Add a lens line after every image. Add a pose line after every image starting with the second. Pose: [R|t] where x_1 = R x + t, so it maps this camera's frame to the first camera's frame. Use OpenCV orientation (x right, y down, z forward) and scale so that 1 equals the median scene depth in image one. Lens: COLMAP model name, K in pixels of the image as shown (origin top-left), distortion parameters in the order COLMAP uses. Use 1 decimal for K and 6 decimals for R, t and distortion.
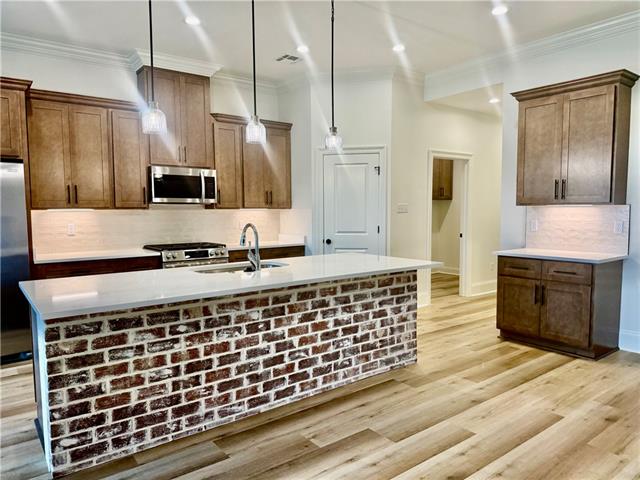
lens RADIAL K [[446.7, 0, 320.0], [0, 446.7, 240.0], [0, 0, 1]] dist [0.118308, -0.194456]
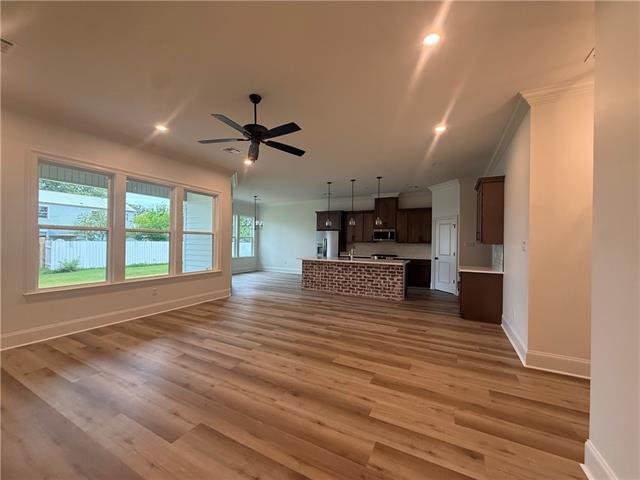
lens RADIAL K [[255.9, 0, 318.7], [0, 255.9, 241.0], [0, 0, 1]] dist [0.000136, 0.000198]
pose [[0.418102, 0.011965, -0.908321, 1.679778], [-0.082489, 0.996282, -0.024846, -0.007044], [0.904647, 0.085314, 0.417535, -0.133898]]
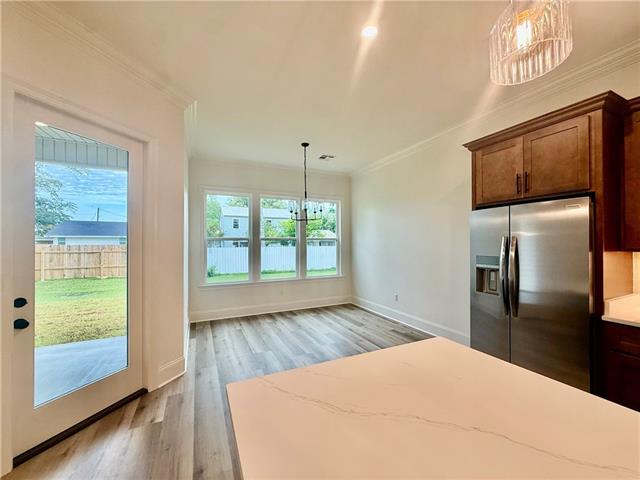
lens RADIAL K [[255.9, 0, 318.7], [0, 255.9, 241.0], [0, 0, 1]] dist [0.000136, 0.000198]
pose [[-0.213277, 0.001637, -0.976990, -0.108659], [-0.064082, 0.997822, 0.015661, -0.078116], [0.974888, 0.065948, -0.212707, 0.771141]]
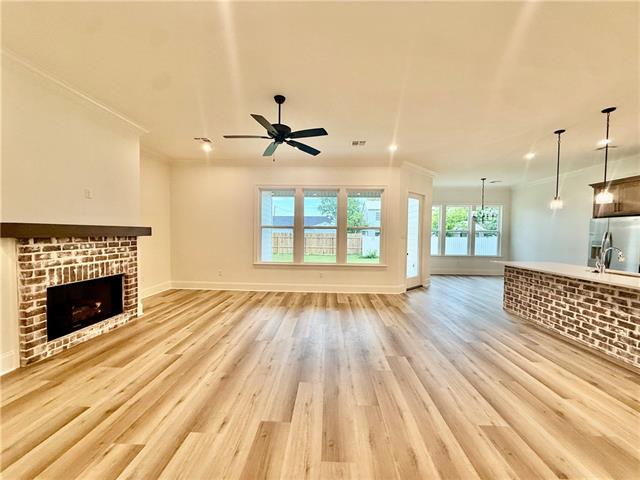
lens RADIAL K [[255.9, 0, 318.7], [0, 255.9, 241.0], [0, 0, 1]] dist [0.000136, 0.000198]
pose [[-0.641088, 0.022645, -0.767134, 1.402906], [-0.063727, 0.994542, 0.082614, -0.075656], [0.764817, 0.101850, -0.636145, 0.789280]]
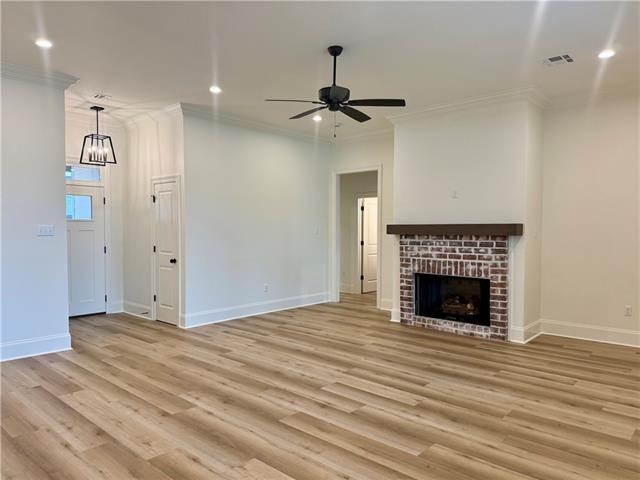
lens RADIAL K [[446.7, 0, 320.0], [0, 446.7, 240.0], [0, 0, 1]] dist [0.118308, -0.194456]
pose [[-0.180608, -0.018390, 0.983383, -0.542202], [0.070515, 0.997010, 0.031596, -0.027465], [-0.981024, 0.075049, -0.178771, 0.317185]]
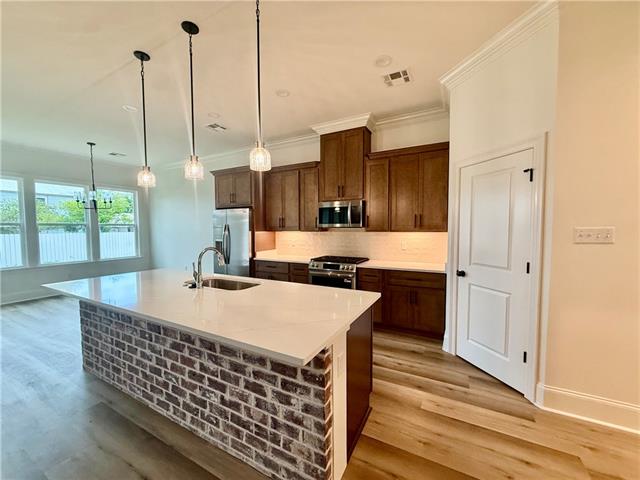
lens RADIAL K [[255.9, 0, 318.7], [0, 255.9, 241.0], [0, 0, 1]] dist [0.000136, 0.000198]
pose [[0.408064, 0.051812, -0.911482, 0.596395], [-0.064490, 0.997530, 0.027832, -0.095019], [0.910673, 0.047424, 0.410398, 1.026980]]
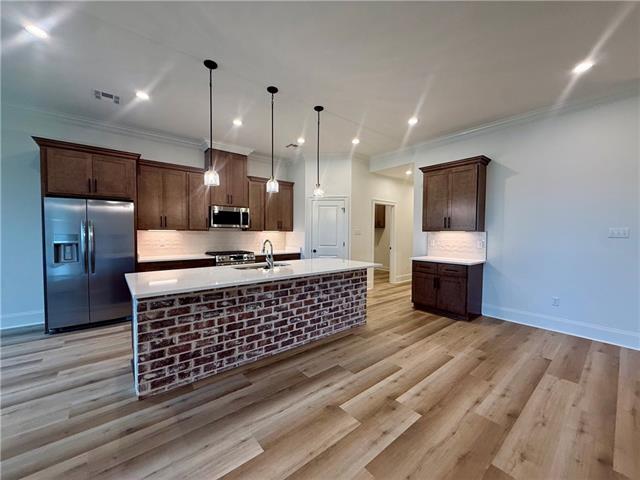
lens RADIAL K [[255.9, 0, 318.7], [0, 255.9, 241.0], [0, 0, 1]] dist [0.000136, 0.000198]
pose [[0.999282, 0.011932, 0.035961, -0.001953], [-0.010636, 0.999294, -0.036035, -0.000020], [-0.036366, 0.035626, 0.998703, 0.048554]]
